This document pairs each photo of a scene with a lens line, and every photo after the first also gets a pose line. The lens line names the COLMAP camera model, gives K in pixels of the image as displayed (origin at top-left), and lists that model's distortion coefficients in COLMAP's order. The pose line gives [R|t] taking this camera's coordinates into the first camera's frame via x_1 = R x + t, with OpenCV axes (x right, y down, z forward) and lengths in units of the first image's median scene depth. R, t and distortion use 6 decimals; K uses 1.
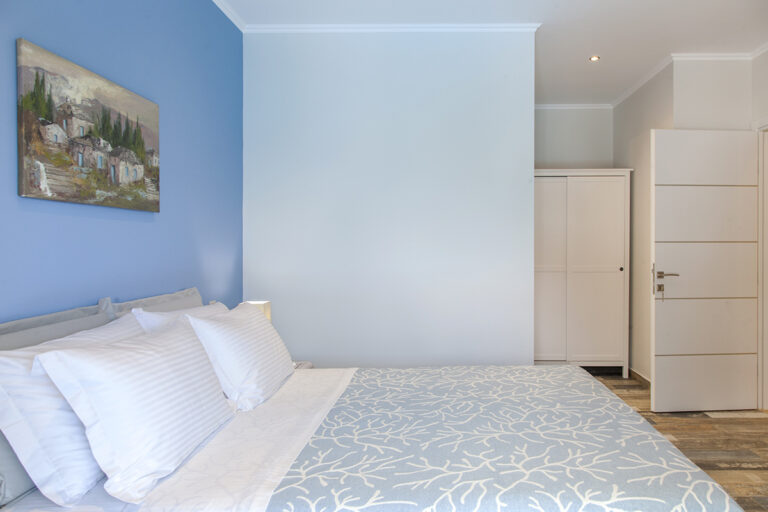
lens RADIAL K [[500.8, 0, 384.0], [0, 500.8, 256.0], [0, 0, 1]] dist [0.006582, 0.000311]
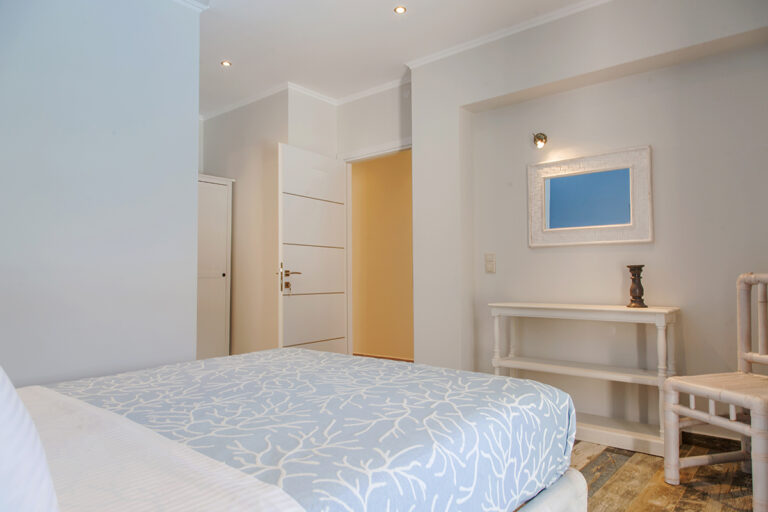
lens RADIAL K [[502.6, 0, 383.9], [0, 502.6, 268.1], [0, 0, 1]] dist [0.003771, 0.000095]
pose [[0.641096, 0.013281, 0.767346, -0.478597], [-0.000760, 0.999861, -0.016670, 0.122556], [-0.767460, 0.010104, 0.641017, 0.306403]]
